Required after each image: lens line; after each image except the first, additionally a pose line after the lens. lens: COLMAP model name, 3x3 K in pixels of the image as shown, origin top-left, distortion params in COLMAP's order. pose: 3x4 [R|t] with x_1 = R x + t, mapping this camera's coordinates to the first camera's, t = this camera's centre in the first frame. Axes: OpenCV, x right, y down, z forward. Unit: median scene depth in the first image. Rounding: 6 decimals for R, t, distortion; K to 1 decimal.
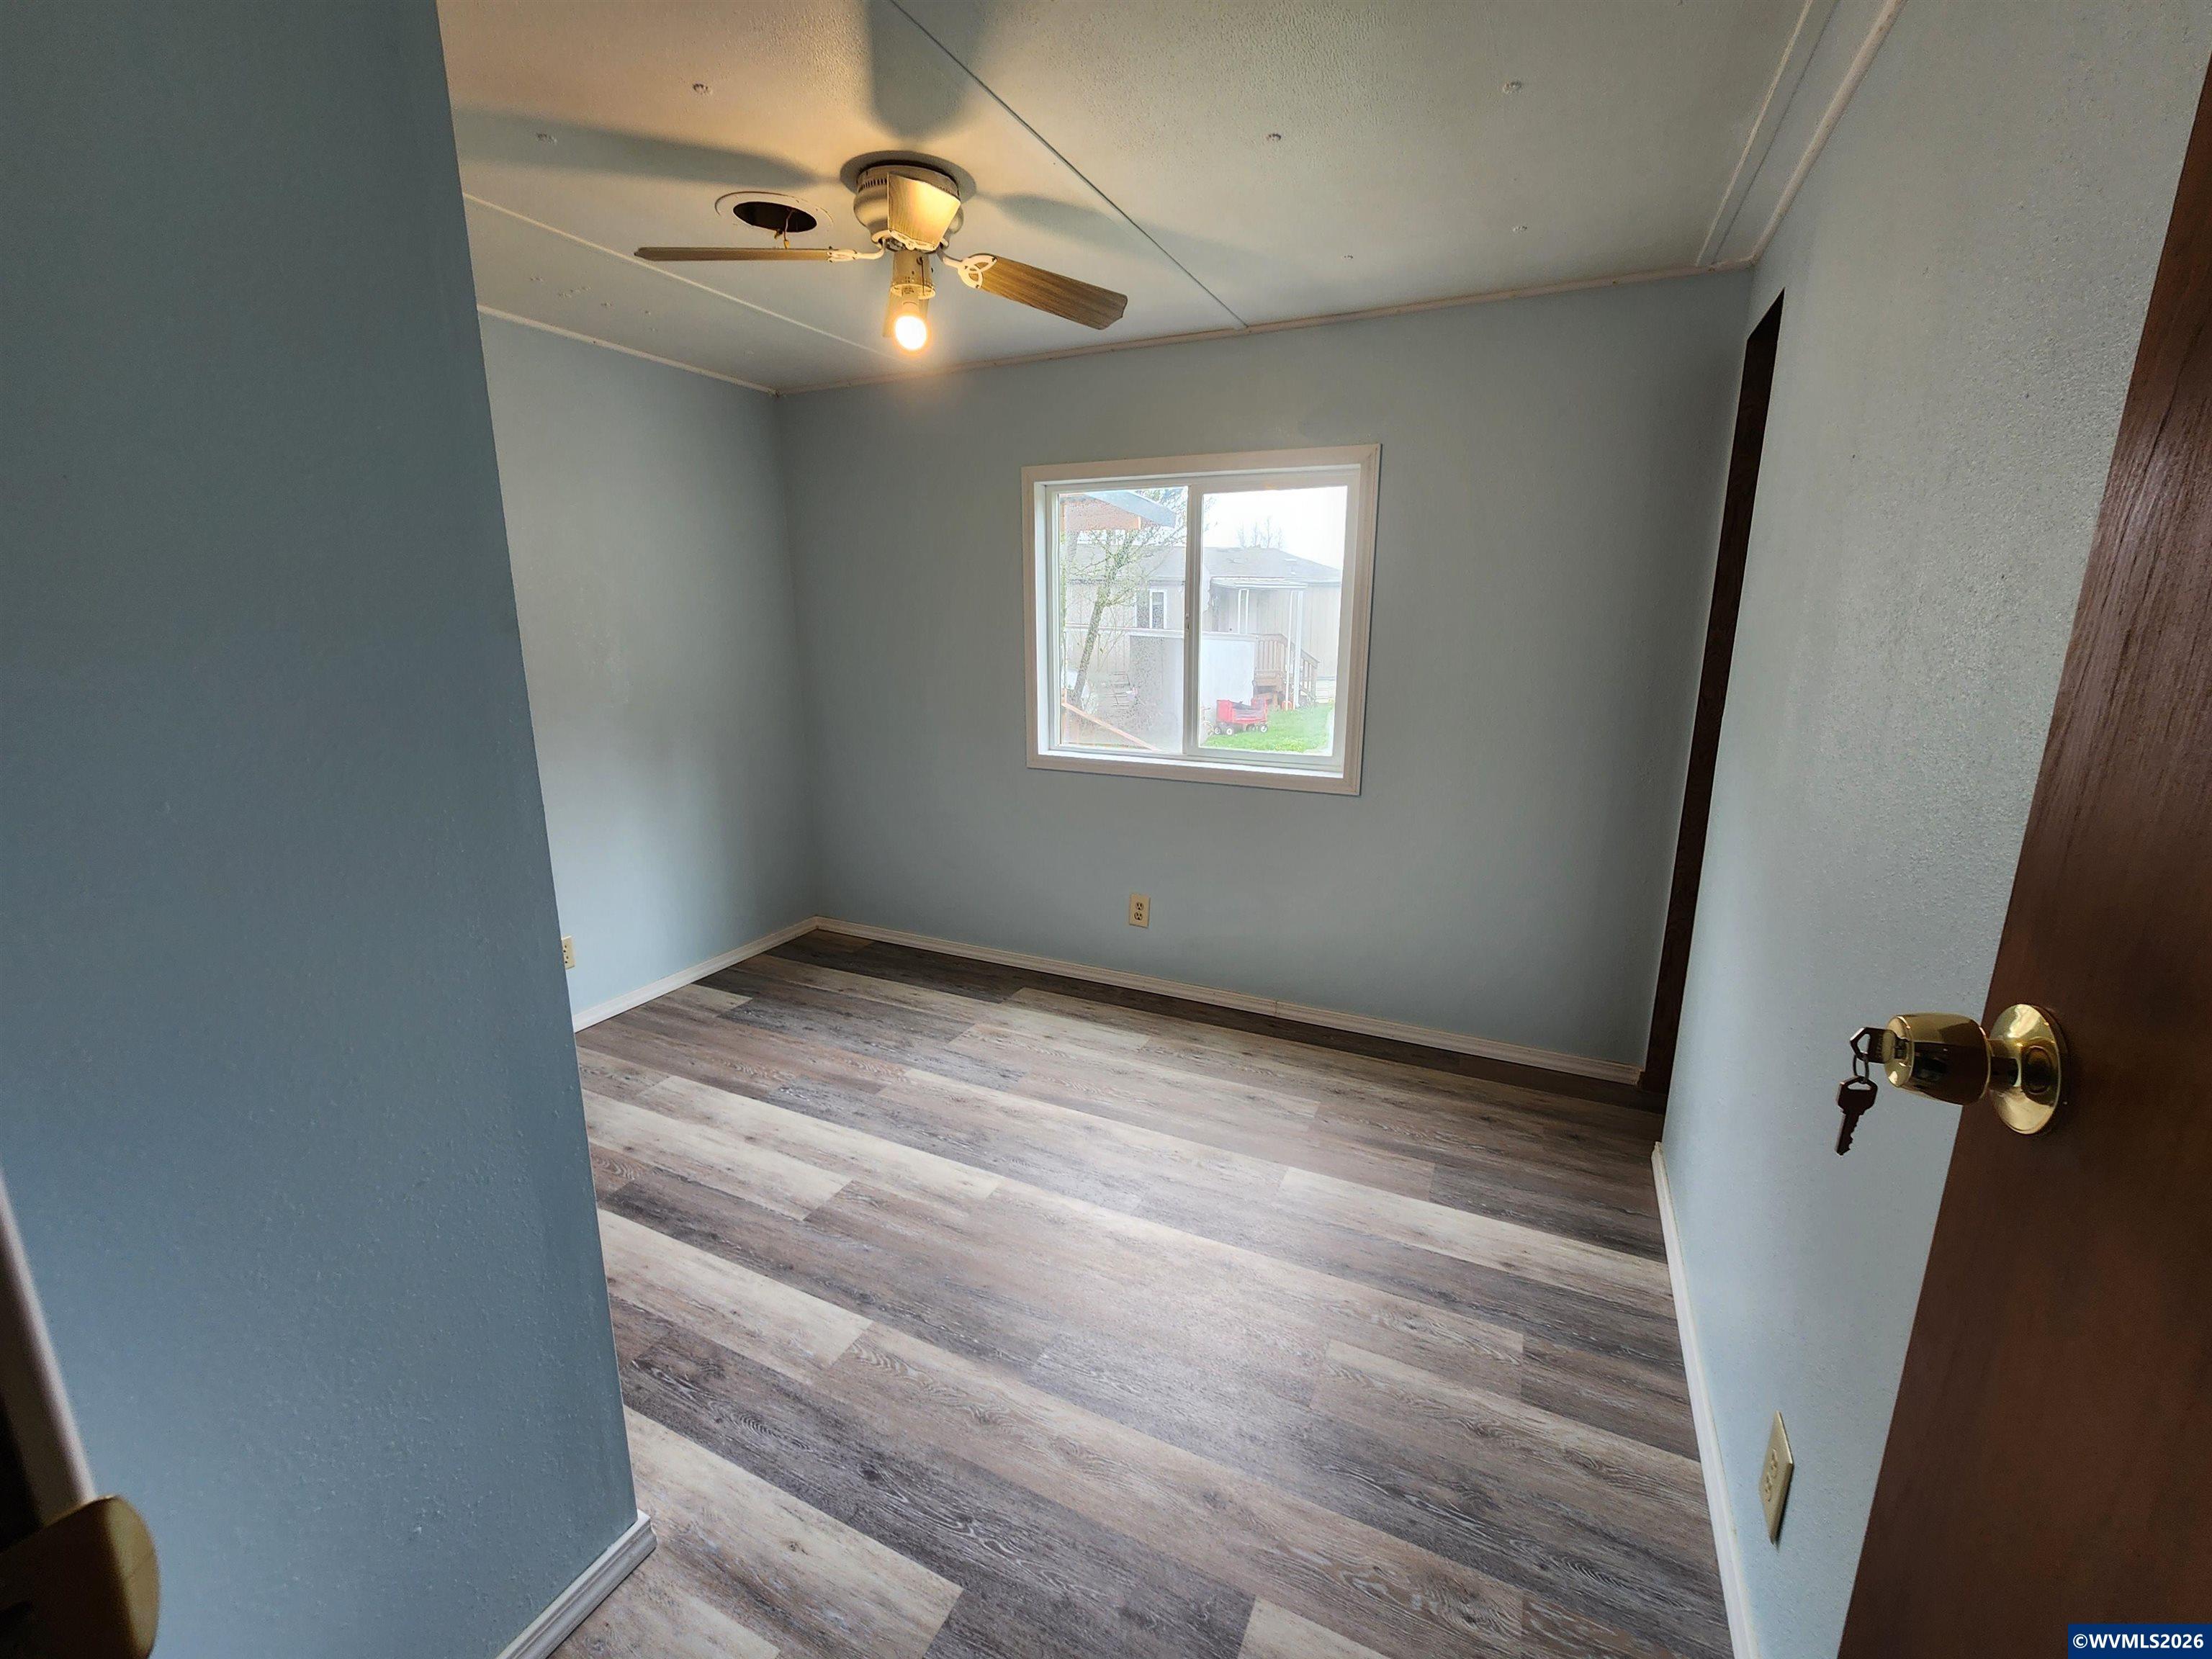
lens RADIAL K [[912.7, 0, 1111.2], [0, 912.7, 816.6], [0, 0, 1]] dist [0.001975, 0.000454]
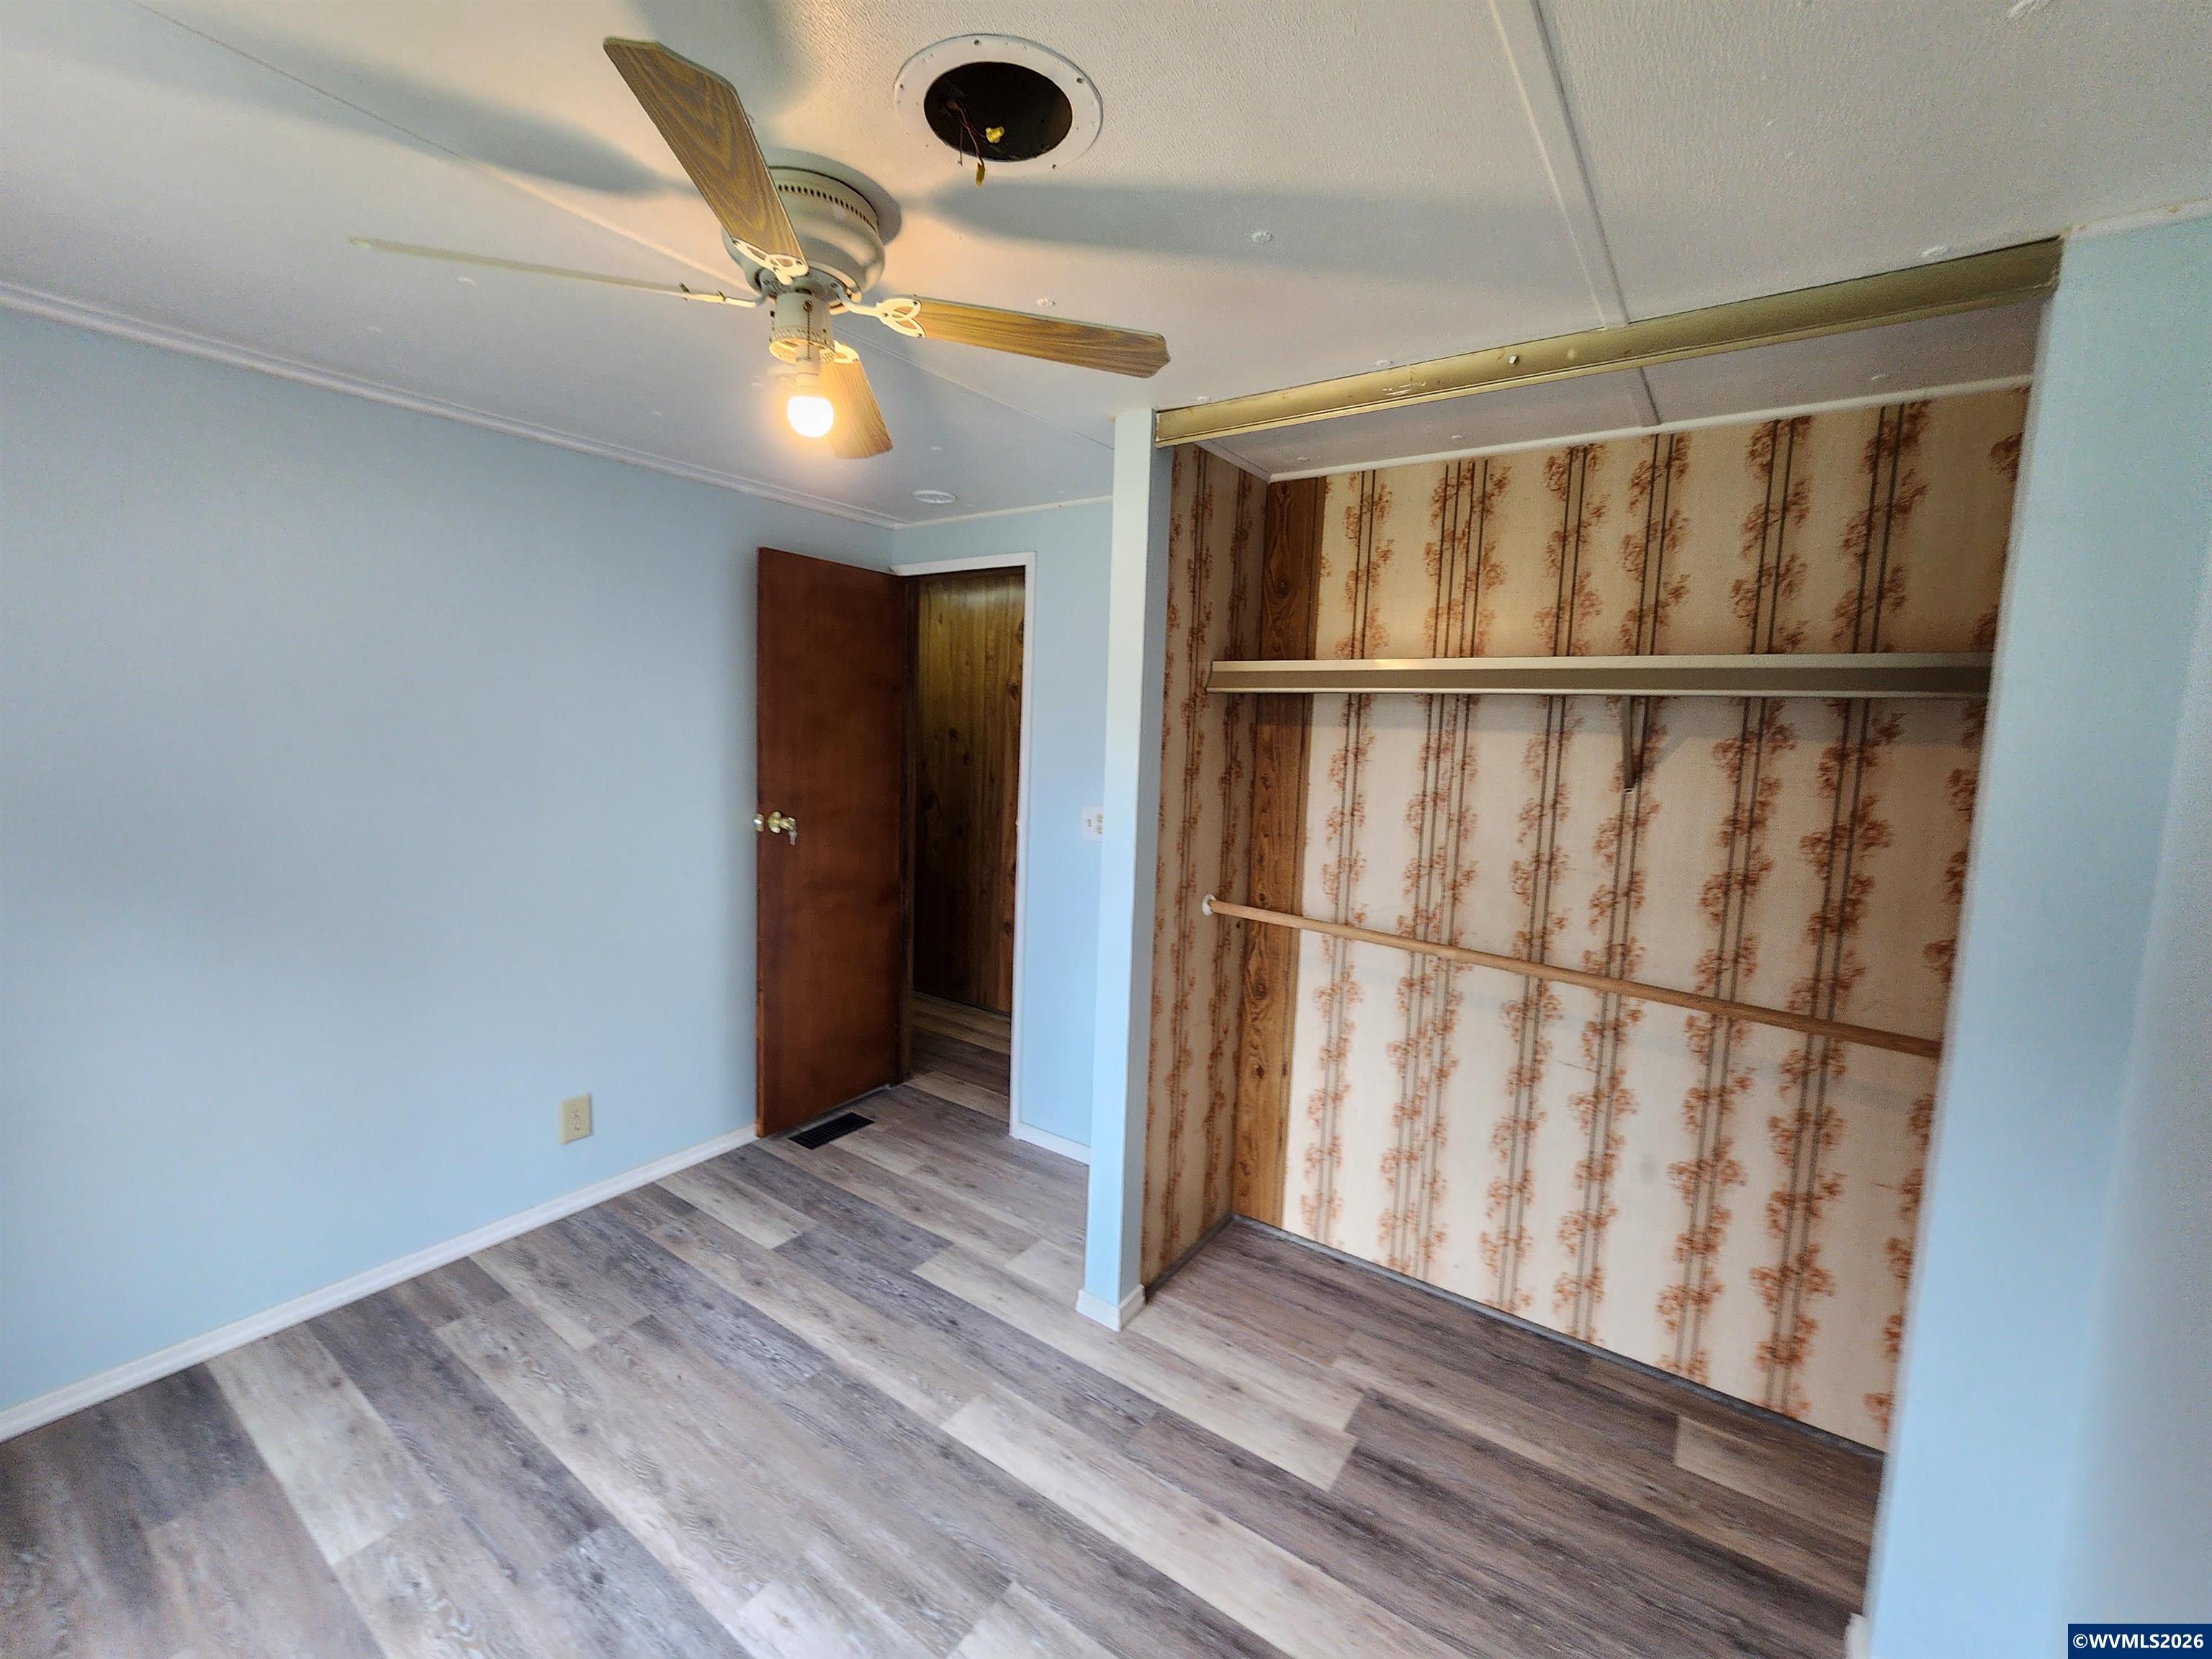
lens RADIAL K [[916.2, 0, 1100.7], [0, 916.2, 812.7], [0, 0, 1]] dist [0.004314, 0.000263]
pose [[-0.986053, -0.050567, 0.158561, -0.545061], [0.002133, 0.948807, 0.315849, -0.443990], [-0.166415, 0.311783, -0.935467, 1.641493]]
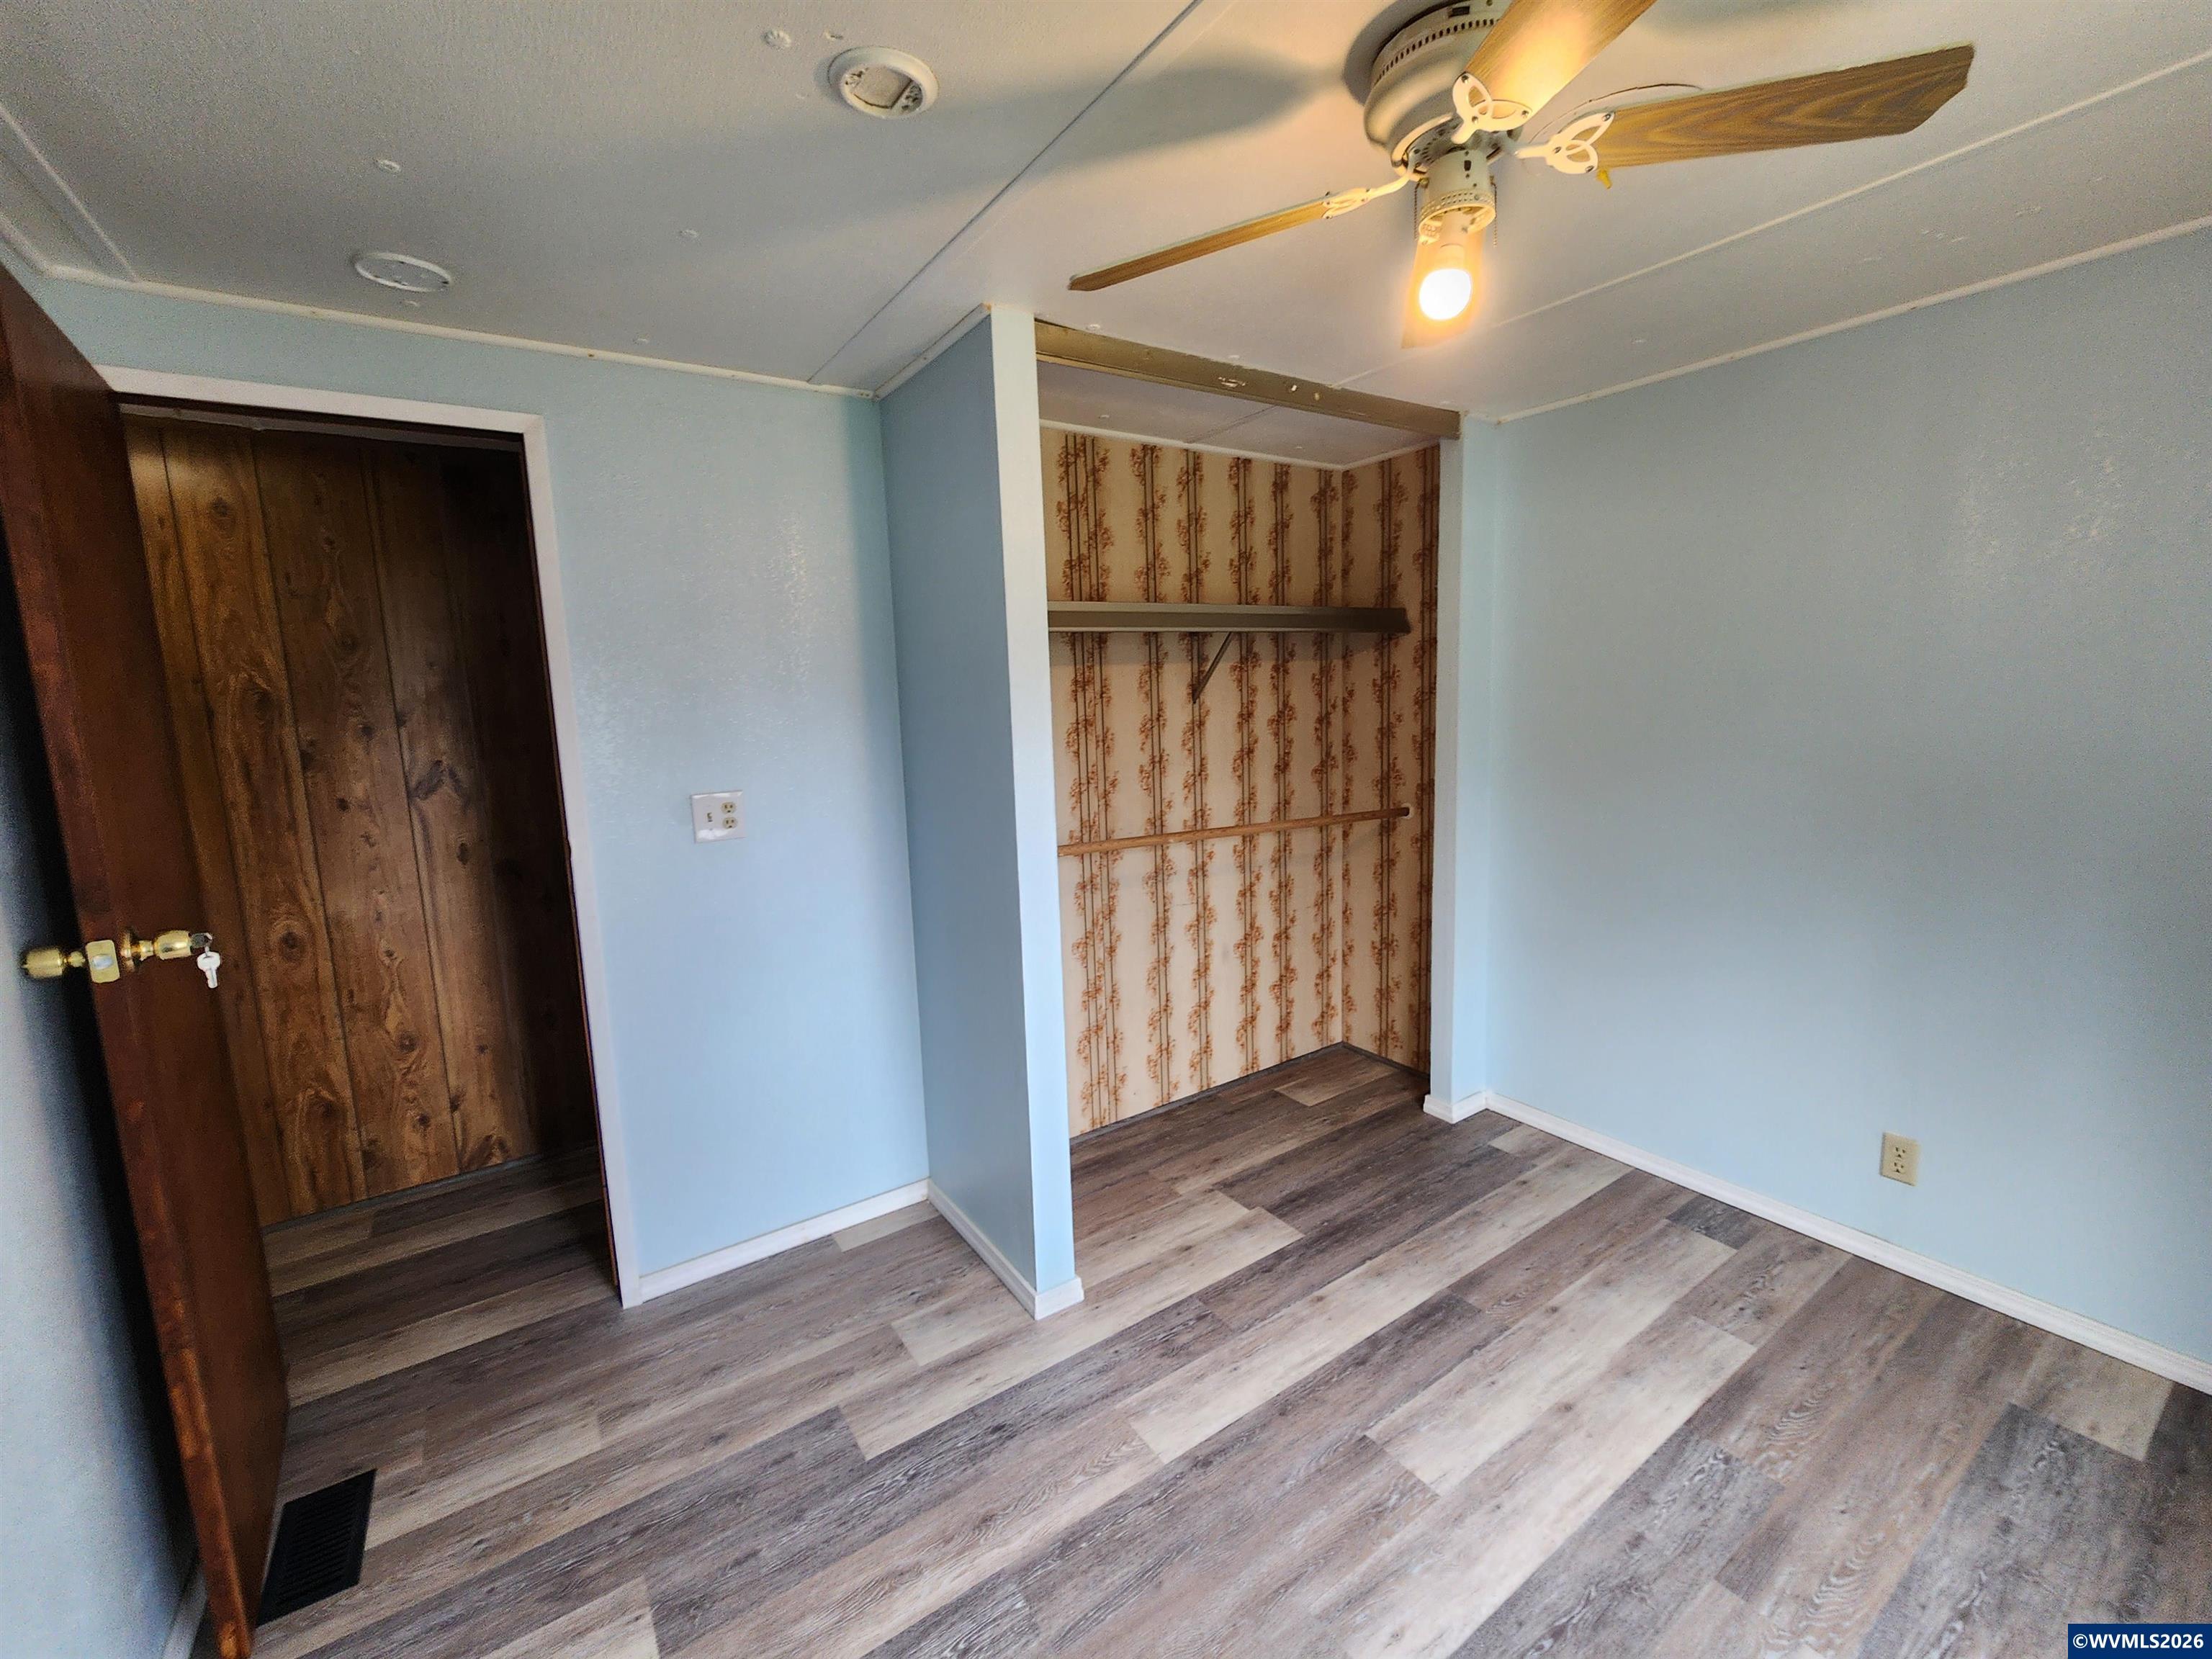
lens RADIAL K [[912.7, 0, 1111.2], [0, 912.7, 816.6], [0, 0, 1]] dist [0.001975, 0.000454]
pose [[-0.501515, 0.138582, -0.853978, 0.451434], [-0.154419, 0.956898, 0.245969, -0.292710], [0.851257, 0.255227, -0.458499, 1.137041]]
